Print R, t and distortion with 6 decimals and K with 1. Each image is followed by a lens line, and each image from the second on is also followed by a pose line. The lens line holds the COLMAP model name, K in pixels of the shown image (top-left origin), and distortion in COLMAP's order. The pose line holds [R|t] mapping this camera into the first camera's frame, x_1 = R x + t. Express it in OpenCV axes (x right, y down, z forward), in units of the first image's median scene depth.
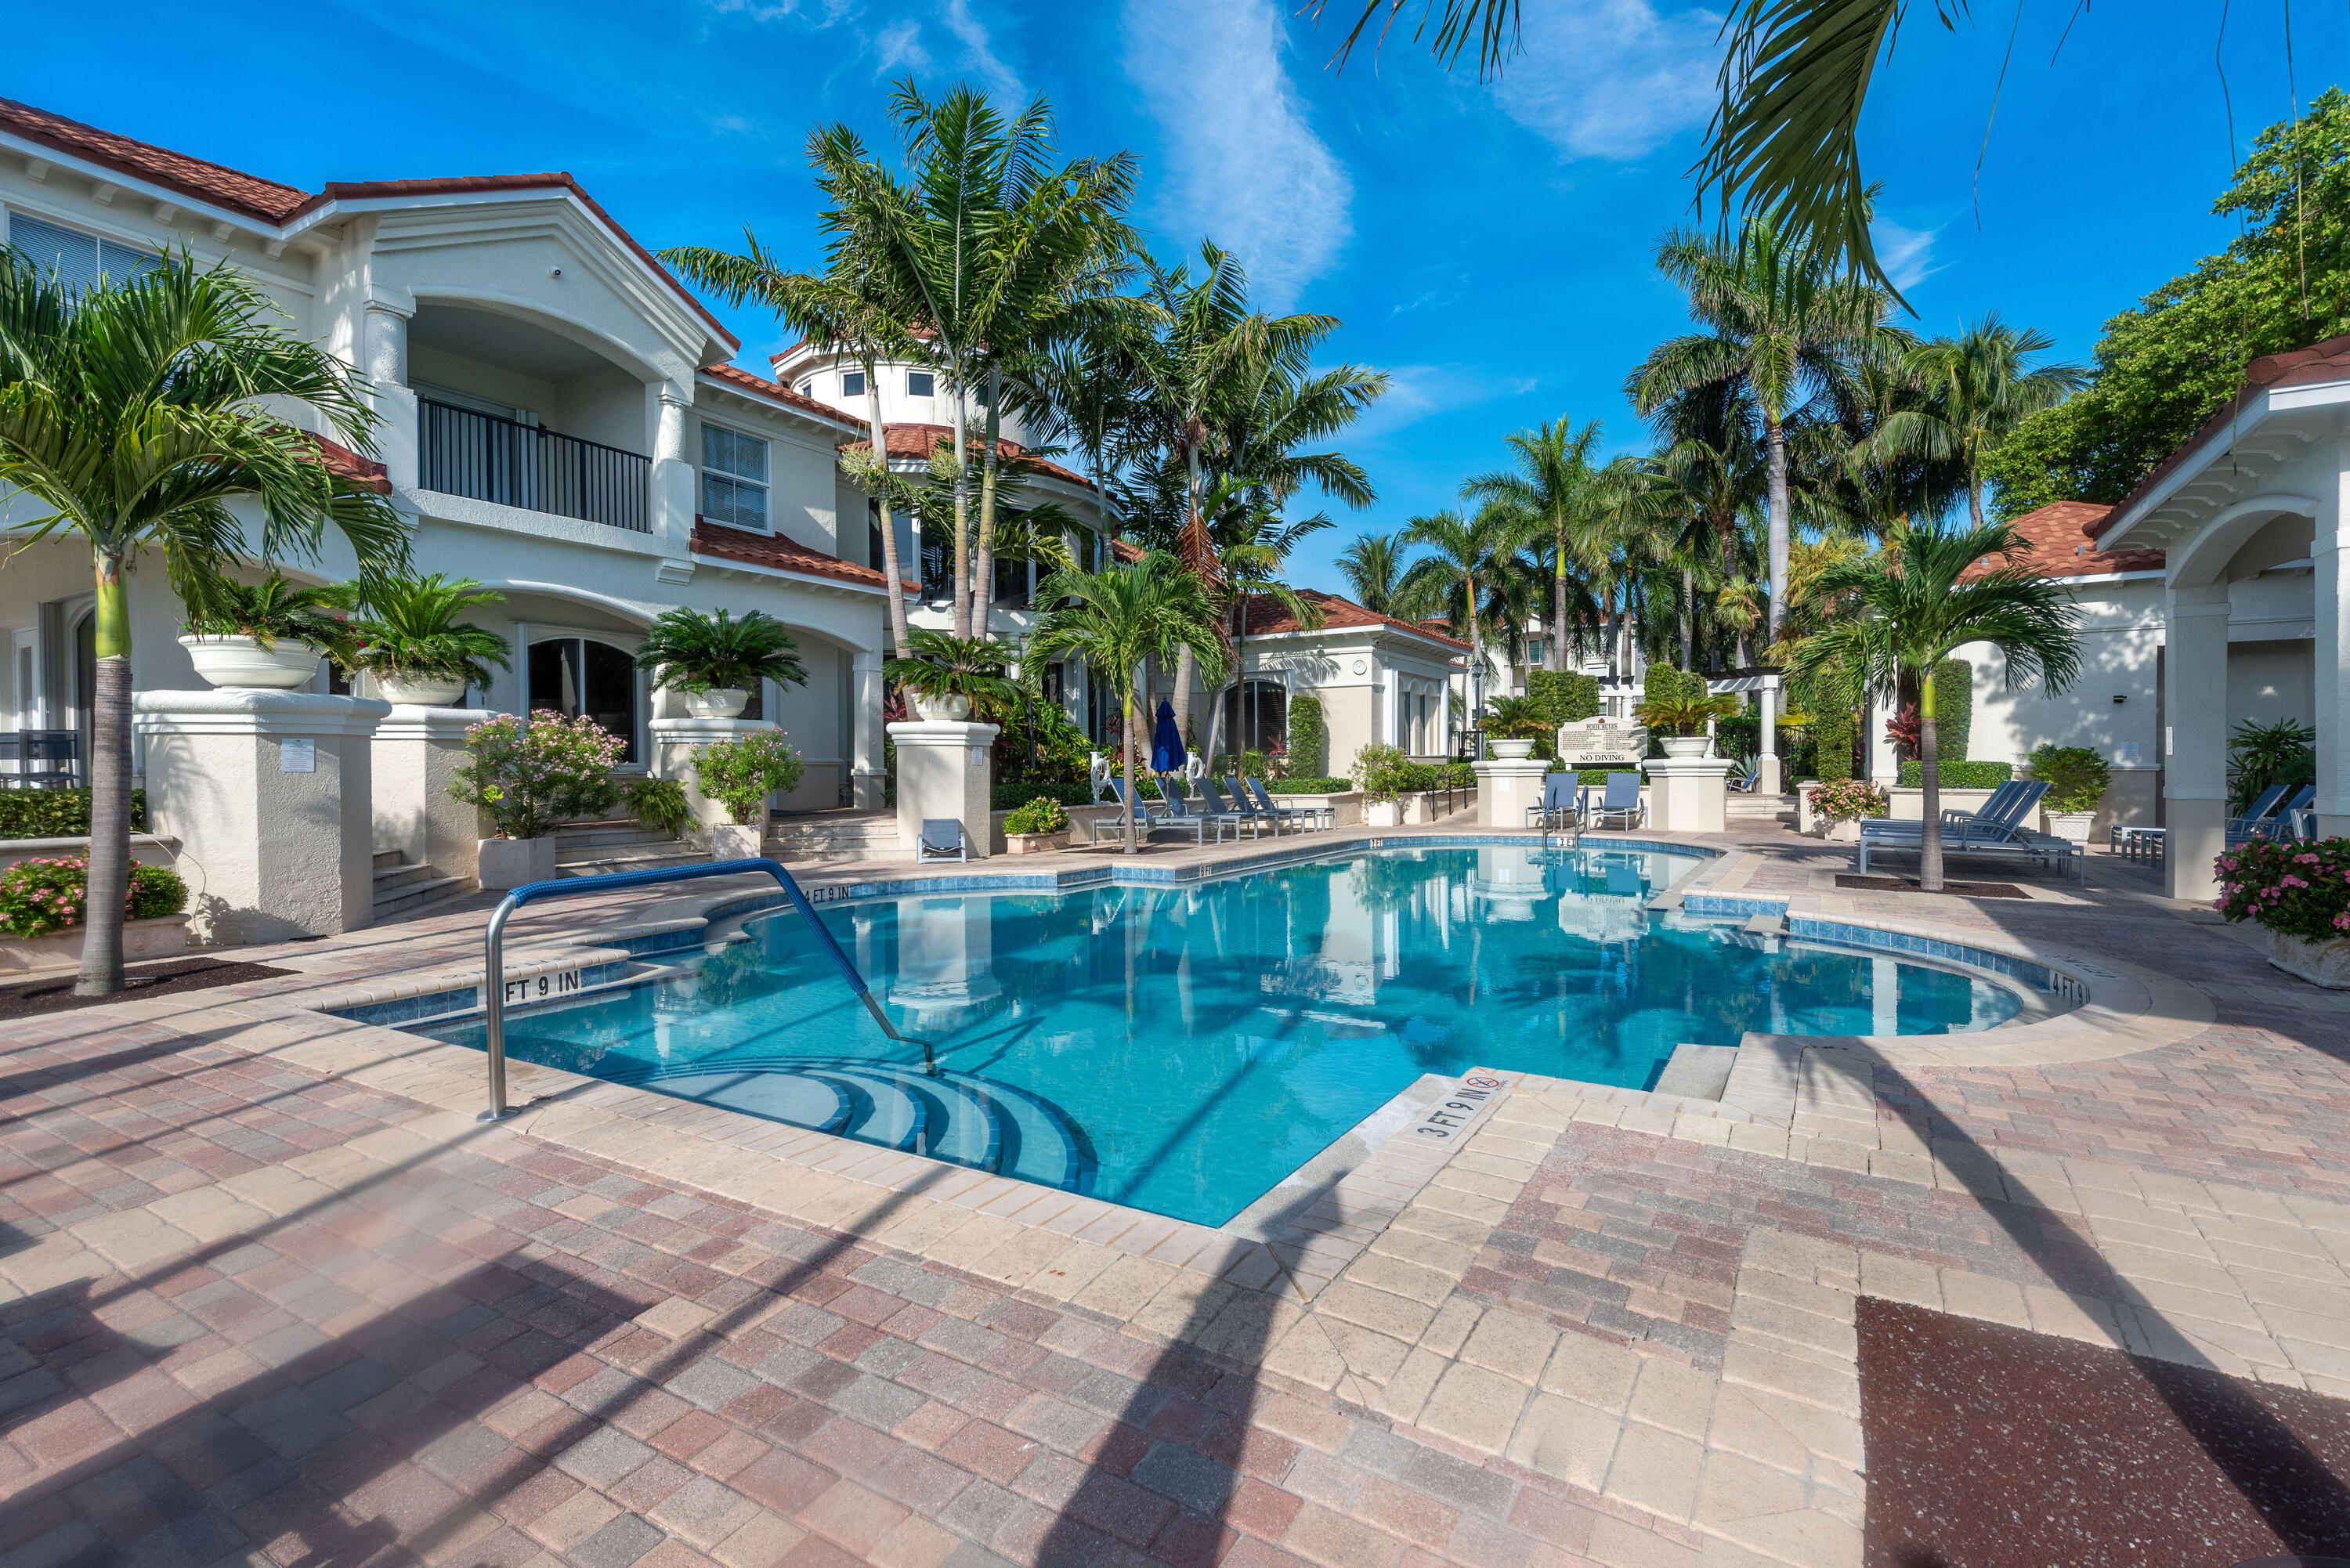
lens RADIAL K [[1125.9, 0, 1193.5], [0, 1125.9, 791.4], [0, 0, 1]] dist [0.013682, -0.006923]
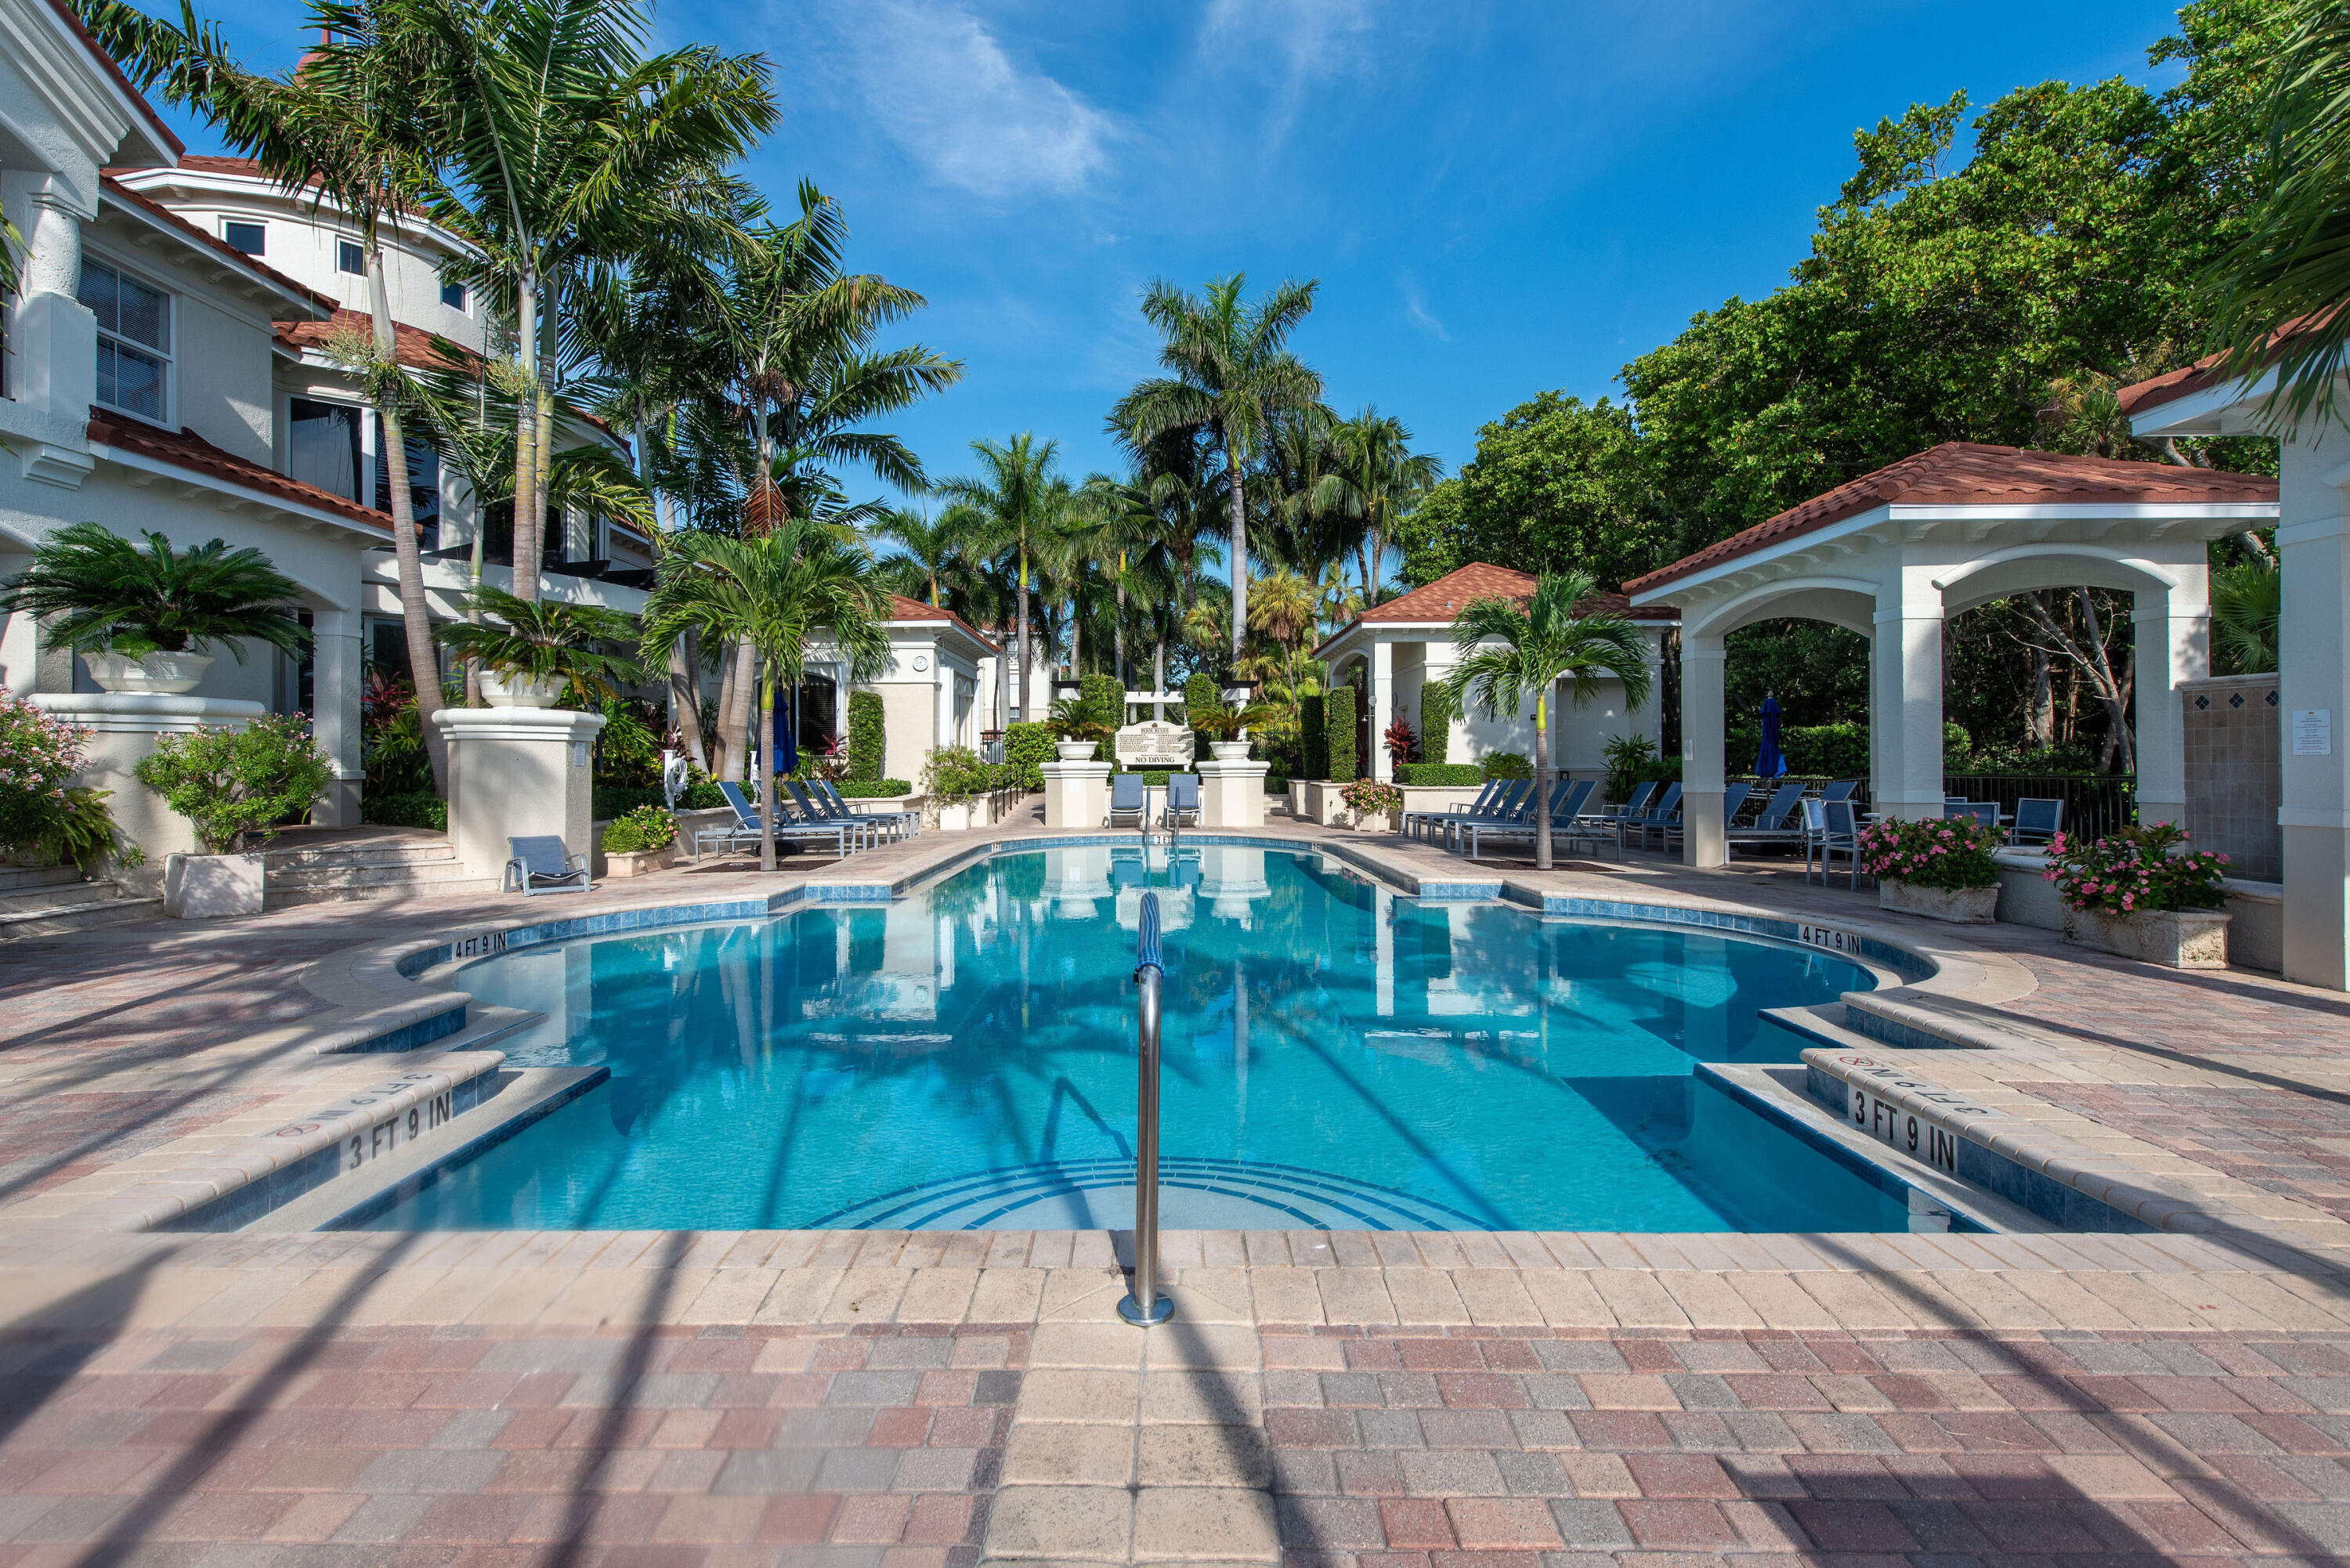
lens RADIAL K [[1125.9, 0, 1187.7], [0, 1125.9, 767.8], [0, 0, 1]] dist [0.013682, -0.006923]
pose [[0.854954, 0.000854, 0.518703, -0.195580], [0.010291, 0.999774, -0.018608, -0.002611], [-0.518602, 0.021247, 0.854752, 0.090001]]
